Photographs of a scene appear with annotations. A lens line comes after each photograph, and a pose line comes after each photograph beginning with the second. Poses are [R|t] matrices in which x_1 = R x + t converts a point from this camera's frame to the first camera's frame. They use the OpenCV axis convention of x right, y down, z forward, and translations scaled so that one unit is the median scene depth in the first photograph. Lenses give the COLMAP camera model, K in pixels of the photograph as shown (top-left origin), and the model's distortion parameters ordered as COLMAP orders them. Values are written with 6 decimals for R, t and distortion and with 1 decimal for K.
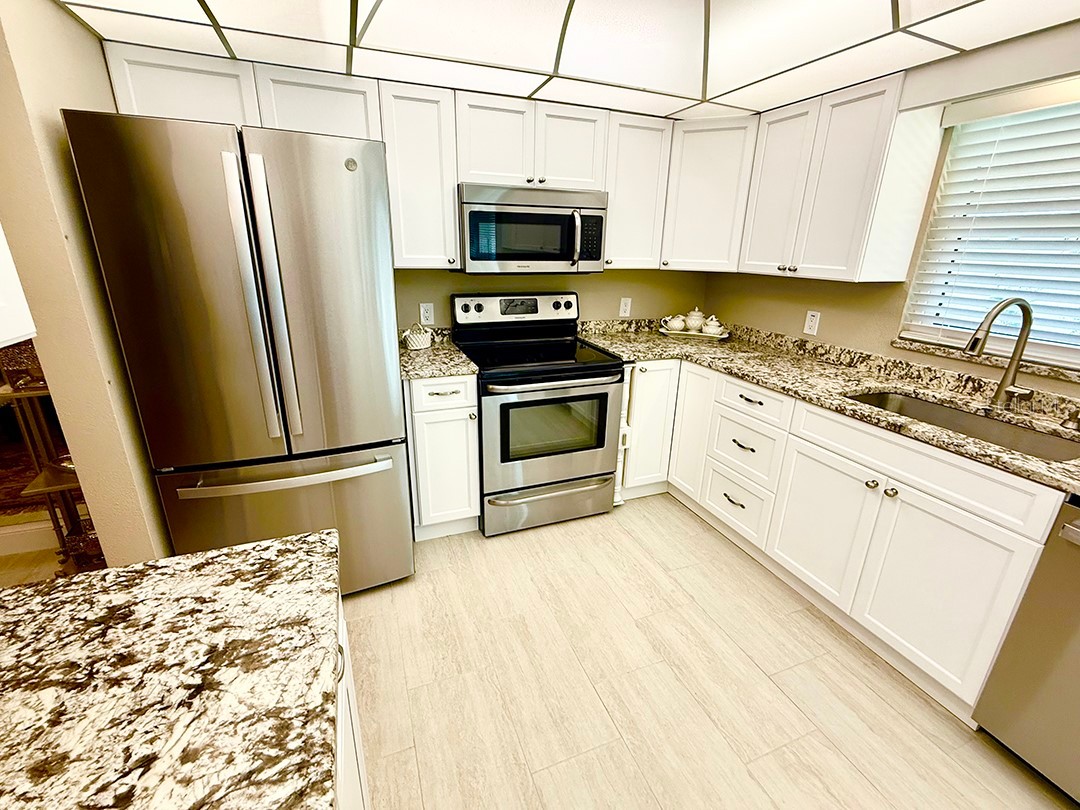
lens RADIAL K [[475.8, 0, 531.5], [0, 475.8, 406.2], [0, 0, 1]] dist [0.001091, 0.000673]
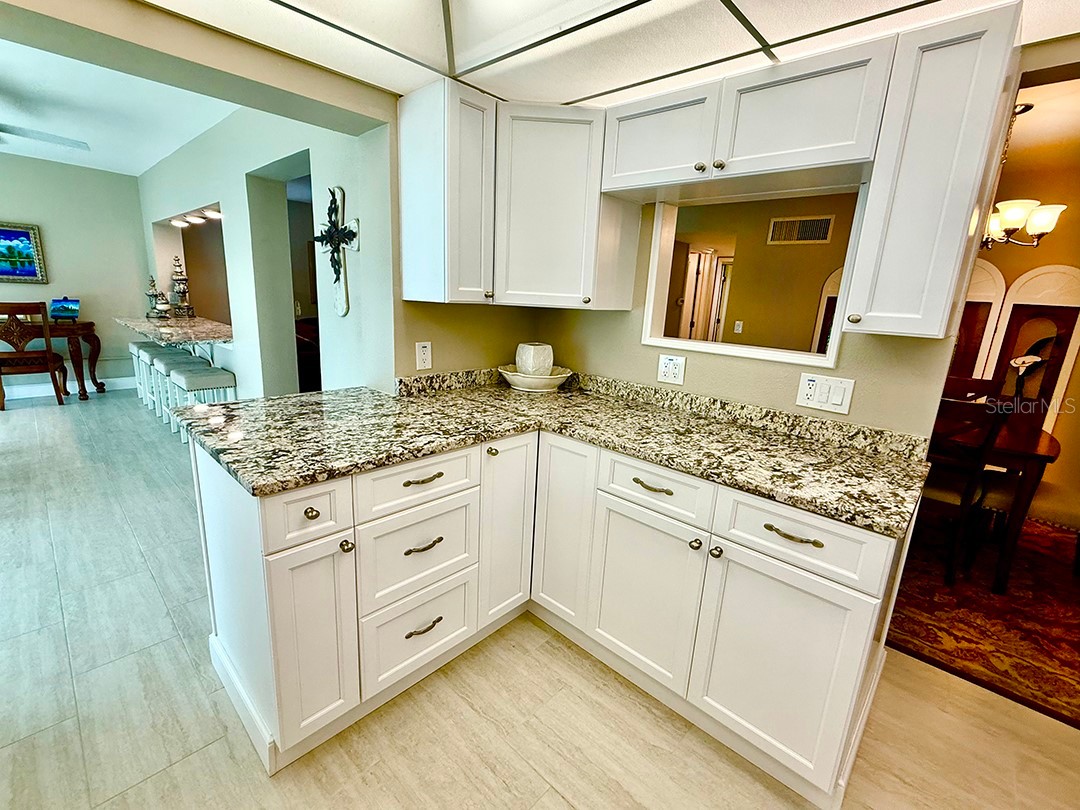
lens RADIAL K [[475.8, 0, 541.1], [0, 475.8, 405.2], [0, 0, 1]] dist [0.001091, 0.000673]
pose [[-0.893950, 0.033158, -0.446938, 0.435403], [-0.214375, 0.844131, 0.491412, -0.180763], [0.393568, 0.535111, -0.747503, 0.687110]]
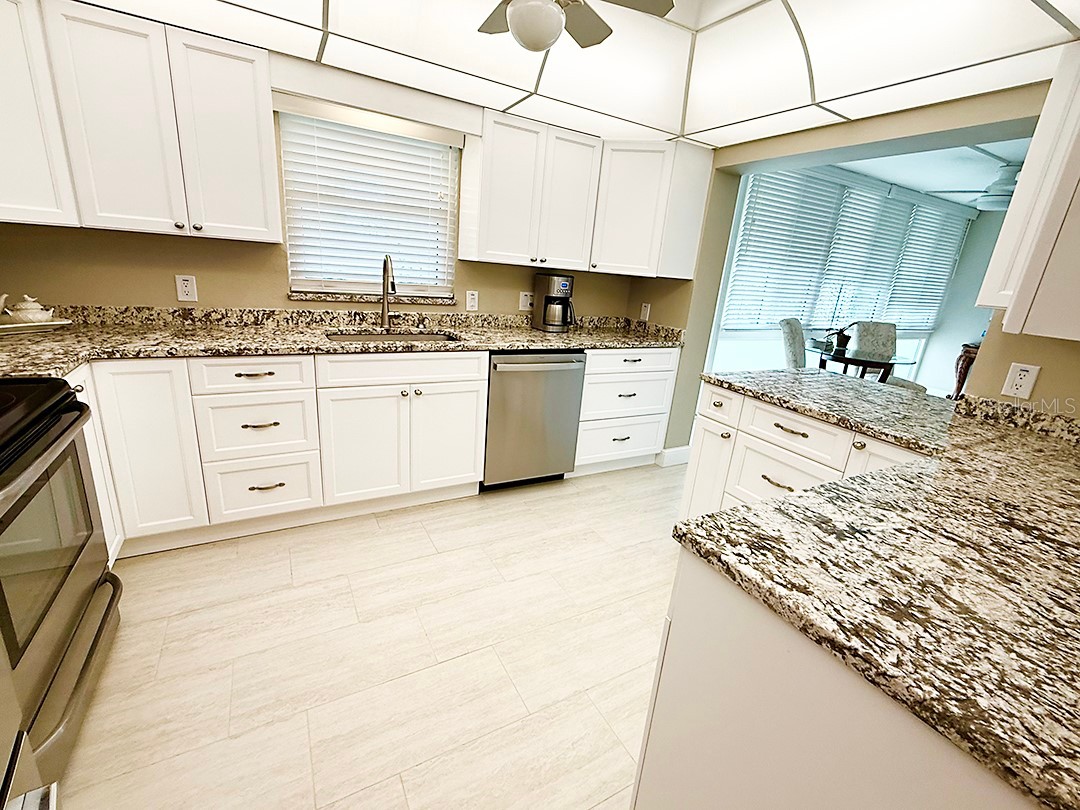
lens RADIAL K [[475.8, 0, 548.9], [0, 475.8, 407.8], [0, 0, 1]] dist [0.001091, 0.000673]
pose [[-0.155623, -0.322538, 0.933676, -0.591481], [0.240059, 0.904507, 0.352474, -0.167478], [-0.958203, 0.278991, -0.063334, 0.626336]]
